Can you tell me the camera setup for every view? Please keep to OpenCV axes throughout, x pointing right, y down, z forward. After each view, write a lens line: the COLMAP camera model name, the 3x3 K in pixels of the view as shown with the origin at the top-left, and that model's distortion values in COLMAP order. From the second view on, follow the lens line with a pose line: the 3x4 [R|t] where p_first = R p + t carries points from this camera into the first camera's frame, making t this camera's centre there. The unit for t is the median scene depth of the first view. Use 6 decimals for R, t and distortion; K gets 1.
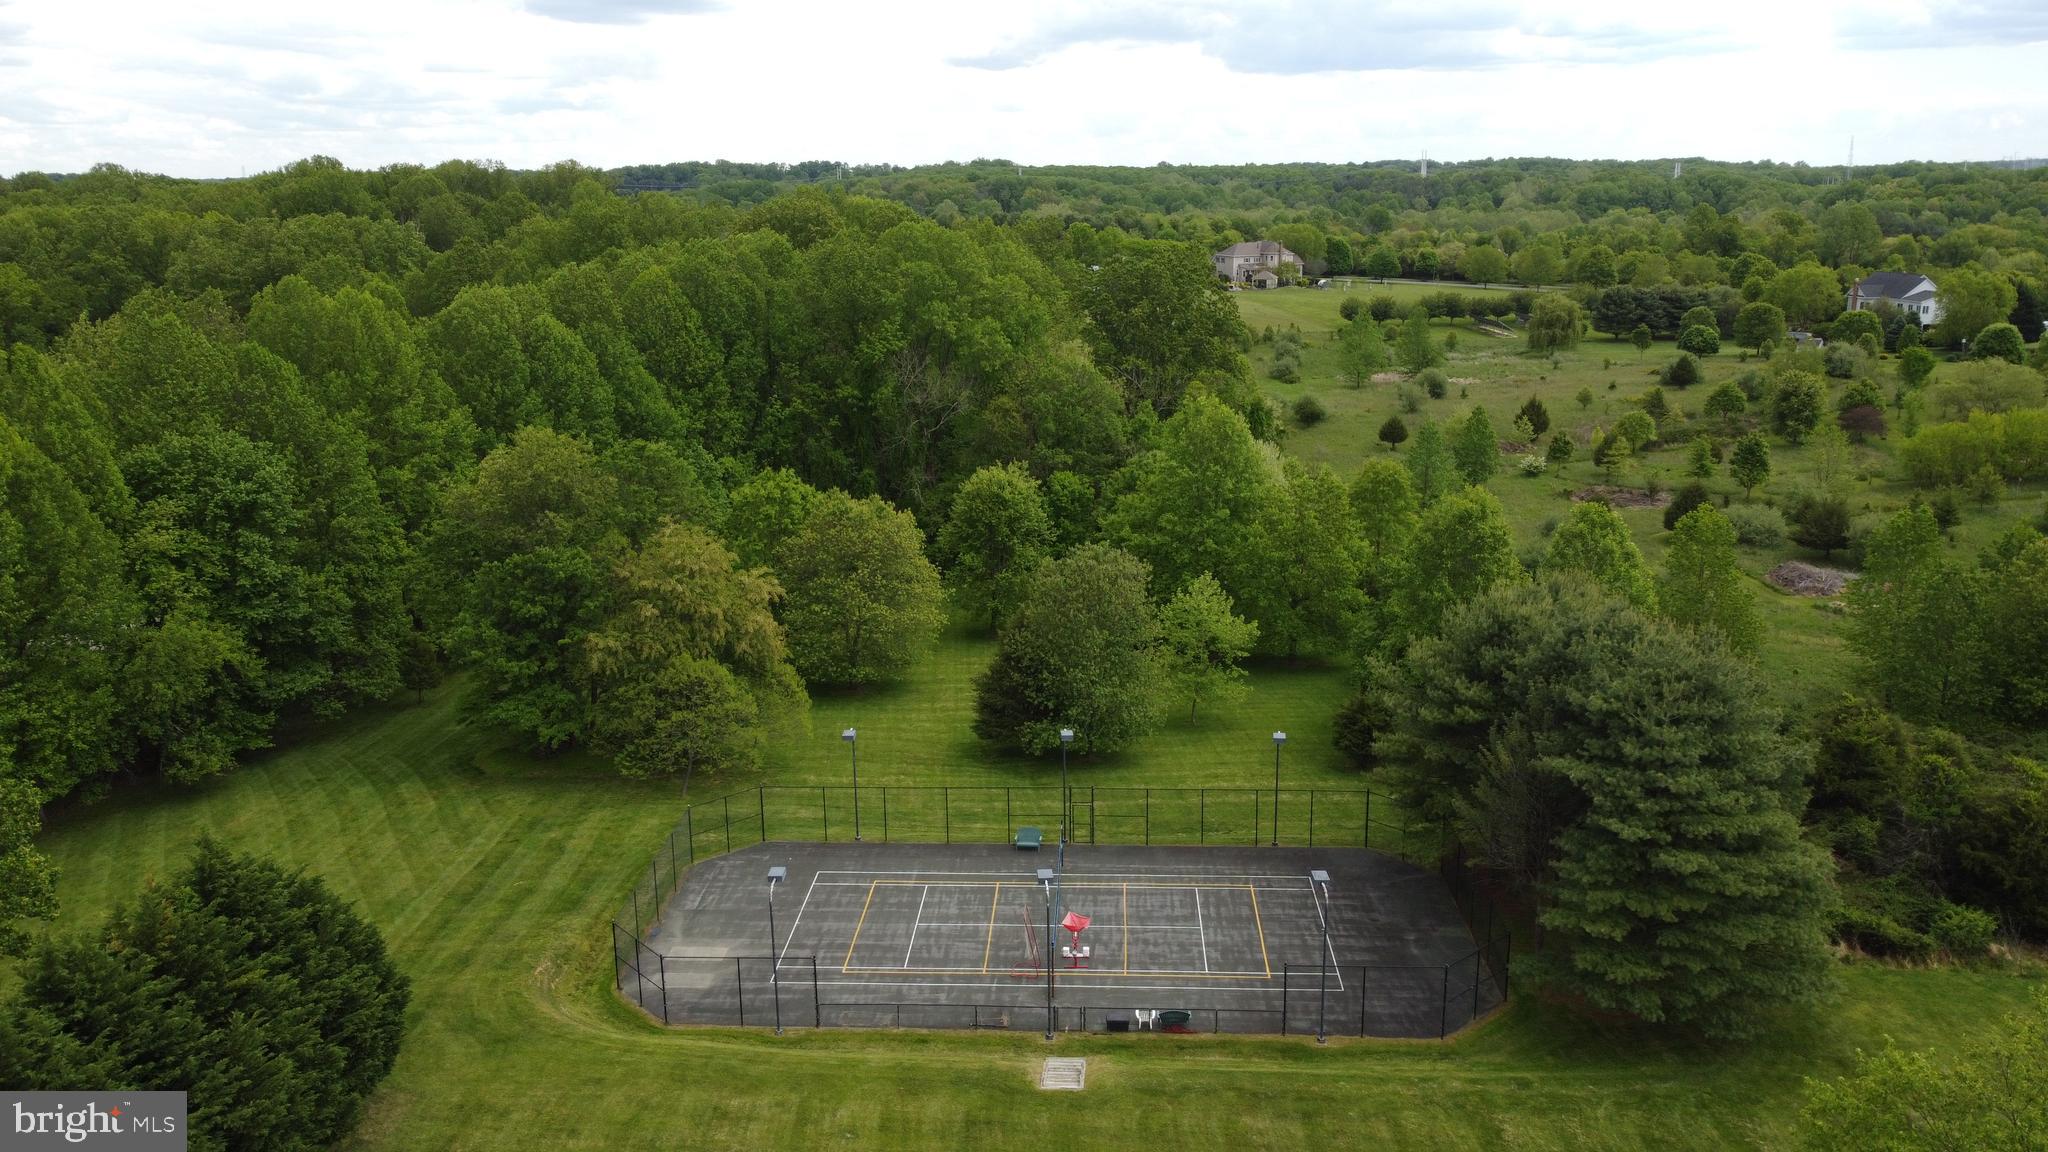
lens RADIAL K [[1554.1, 0, 1023.6], [0, 1554.1, 579.8], [0, 0, 1]] dist [0.002840, -0.004607]
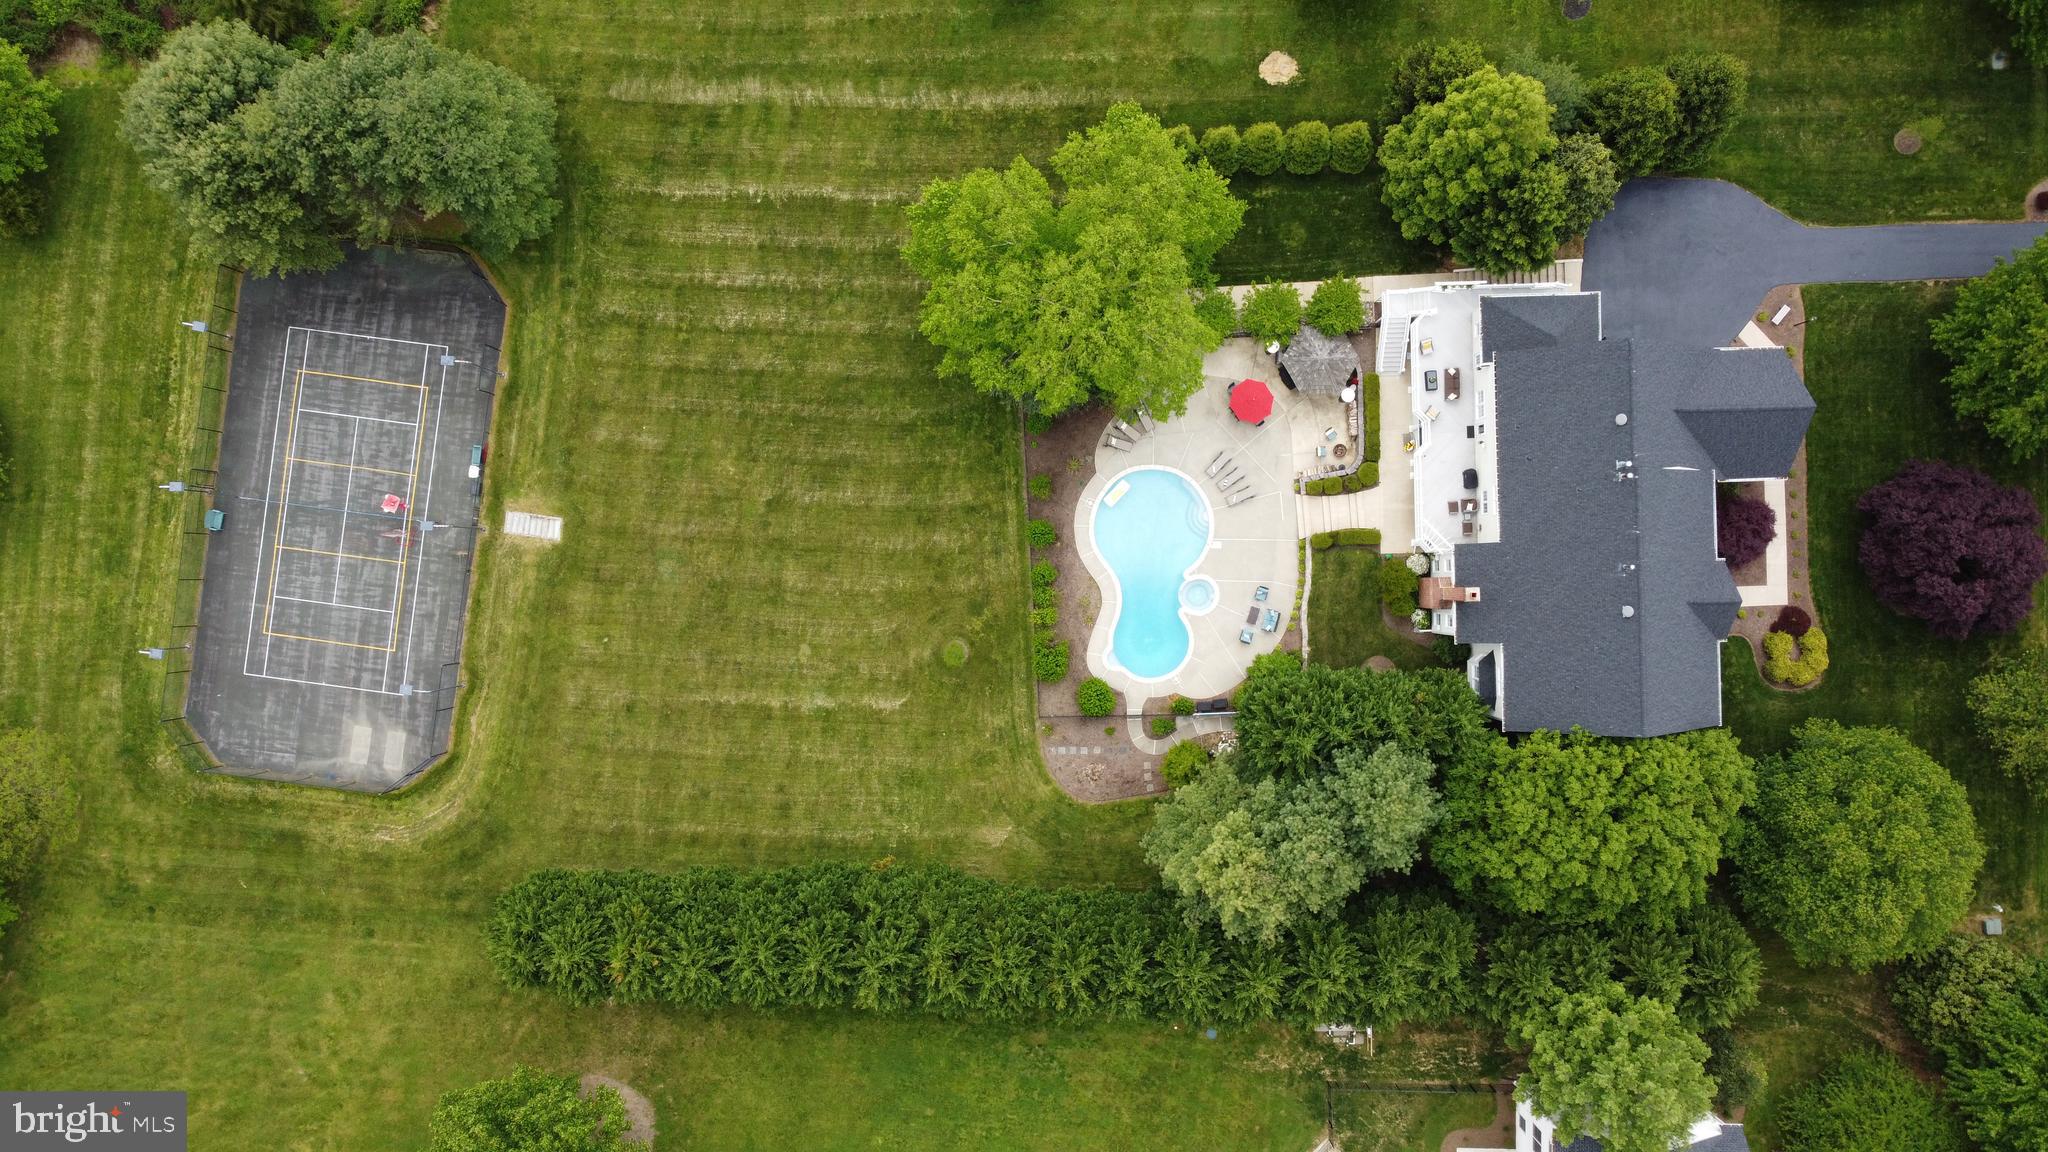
lens RADIAL K [[1554.1, 0, 1012.3], [0, 1554.1, 575.0], [0, 0, 1]] dist [0.002840, -0.004607]
pose [[0.076792, -0.996983, 0.011293, -0.008414], [0.259590, 0.030928, 0.965224, -1.212027], [-0.962661, -0.071190, 0.261182, -0.023532]]
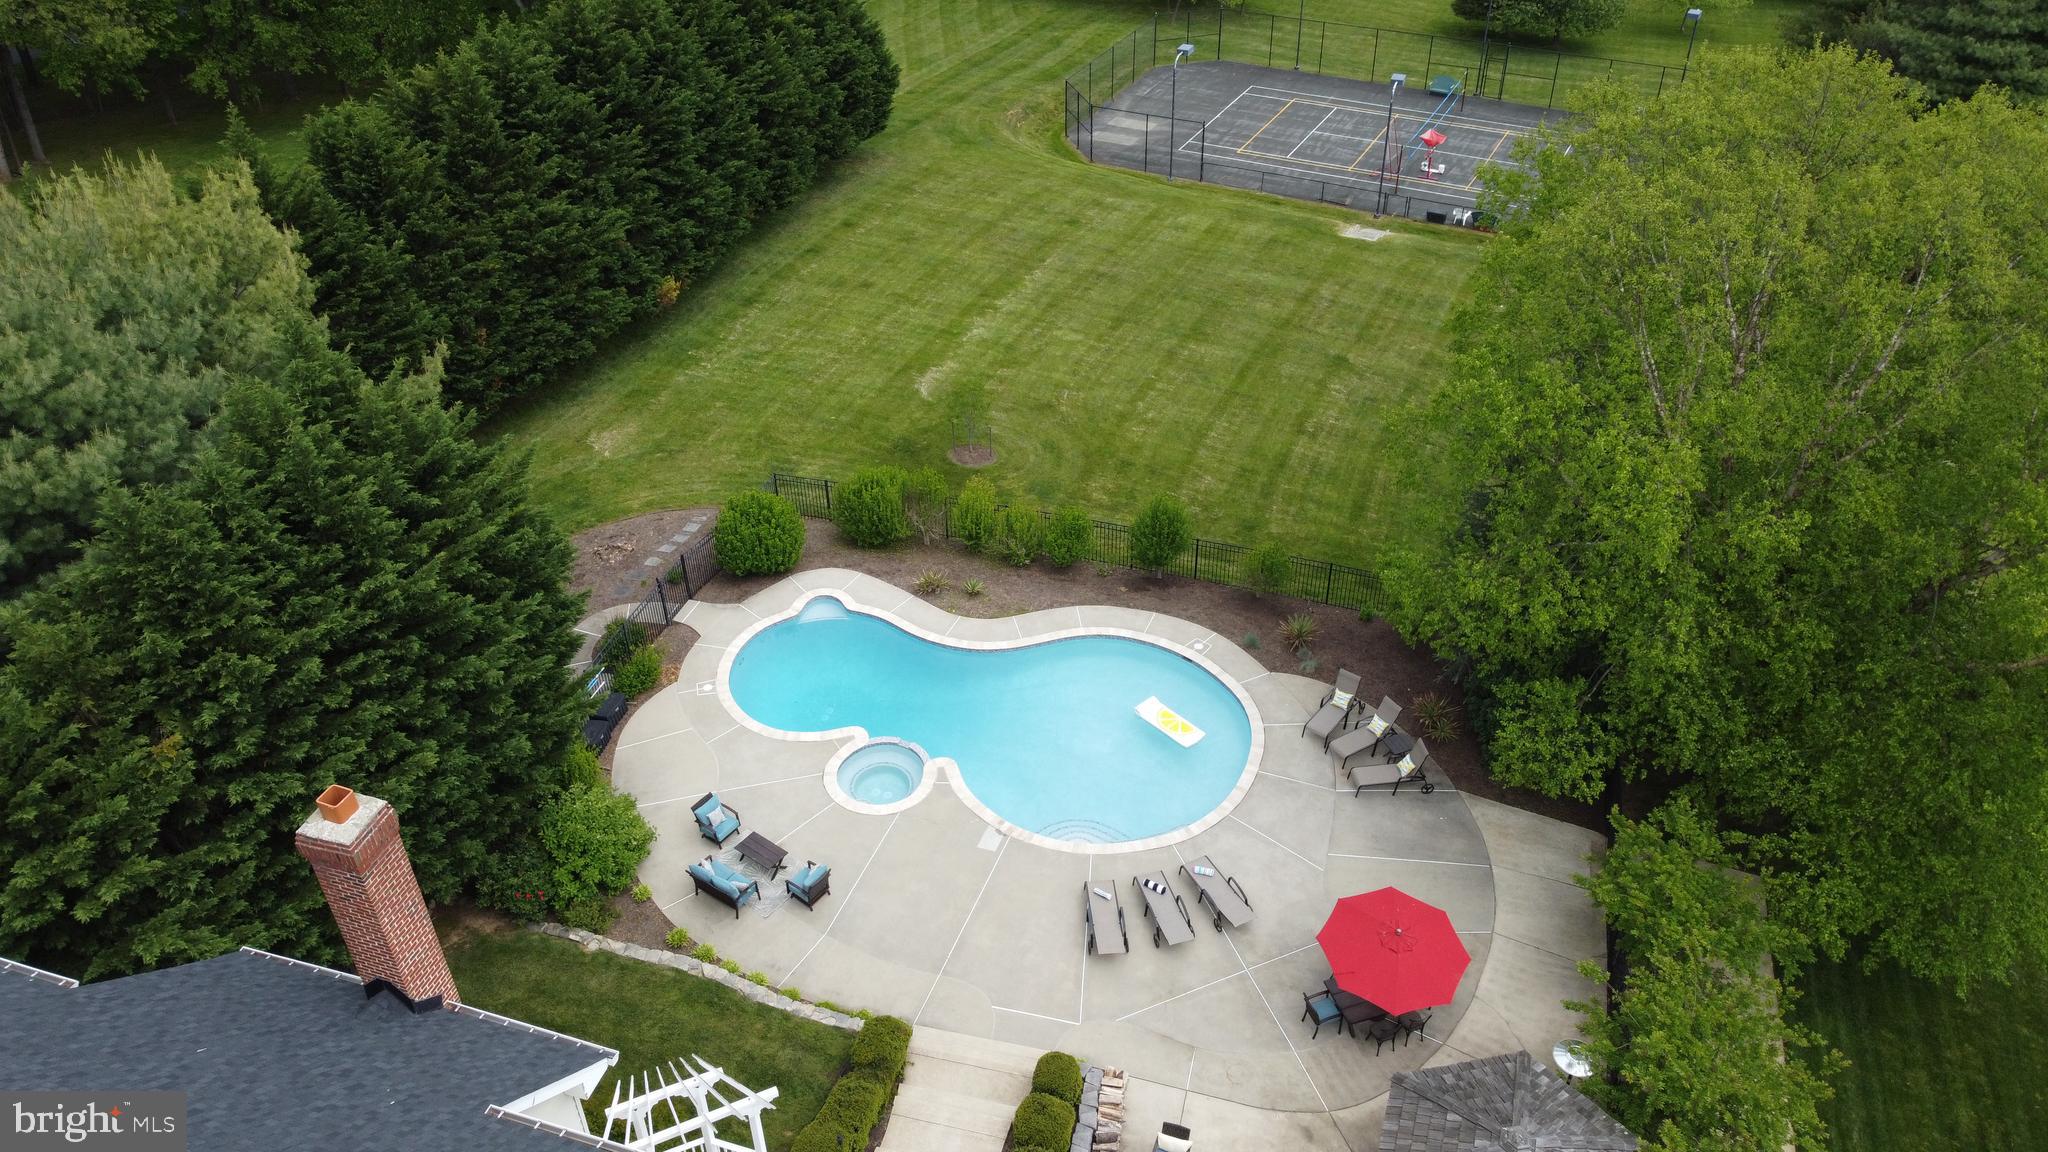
lens RADIAL K [[1554.1, 0, 1024.5], [0, 1554.1, 576.0], [0, 0, 1]] dist [0.002840, -0.004607]
pose [[0.913554, 0.242516, -0.326505, 0.229585], [-0.098932, 0.911171, 0.399976, 0.088684], [0.394502, -0.333098, 0.856396, -0.250599]]
